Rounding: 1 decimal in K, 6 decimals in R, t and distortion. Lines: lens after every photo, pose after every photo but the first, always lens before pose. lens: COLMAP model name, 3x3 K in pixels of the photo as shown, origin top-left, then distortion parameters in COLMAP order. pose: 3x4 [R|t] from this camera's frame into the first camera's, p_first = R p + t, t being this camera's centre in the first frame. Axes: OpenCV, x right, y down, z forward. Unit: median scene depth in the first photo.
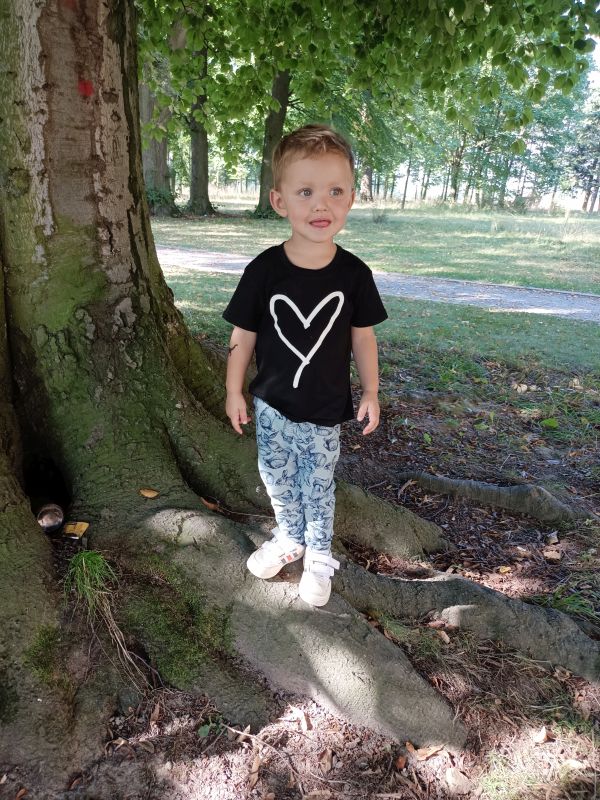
lens RADIAL K [[594.8, 0, 302.7], [0, 594.8, 400.4], [0, 0, 1]] dist [0.004974, -0.009629]
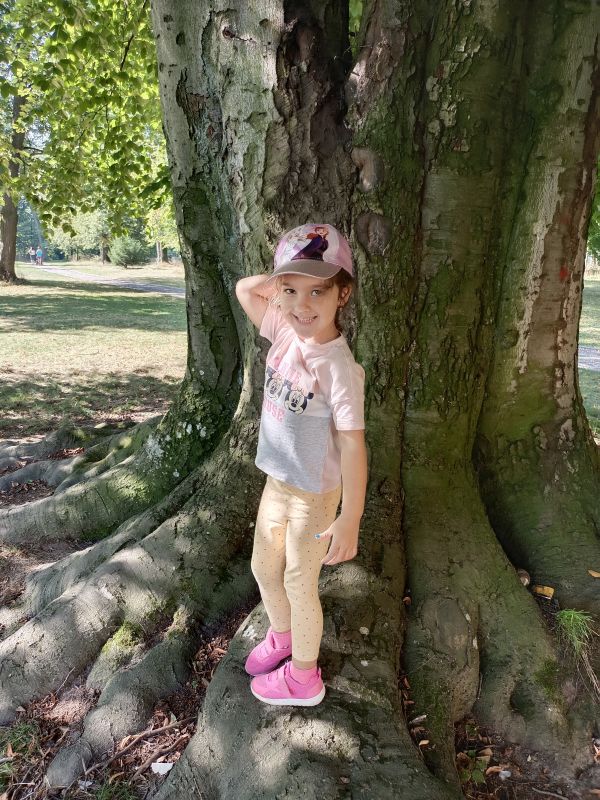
lens RADIAL K [[594.8, 0, 297.3], [0, 594.8, 400.9], [0, 0, 1]] dist [0.004974, -0.009629]
pose [[0.924611, 0.067522, -0.374880, -0.391605], [-0.107772, 0.990323, -0.087438, -0.034203], [0.365349, 0.121247, 0.922941, -0.486621]]
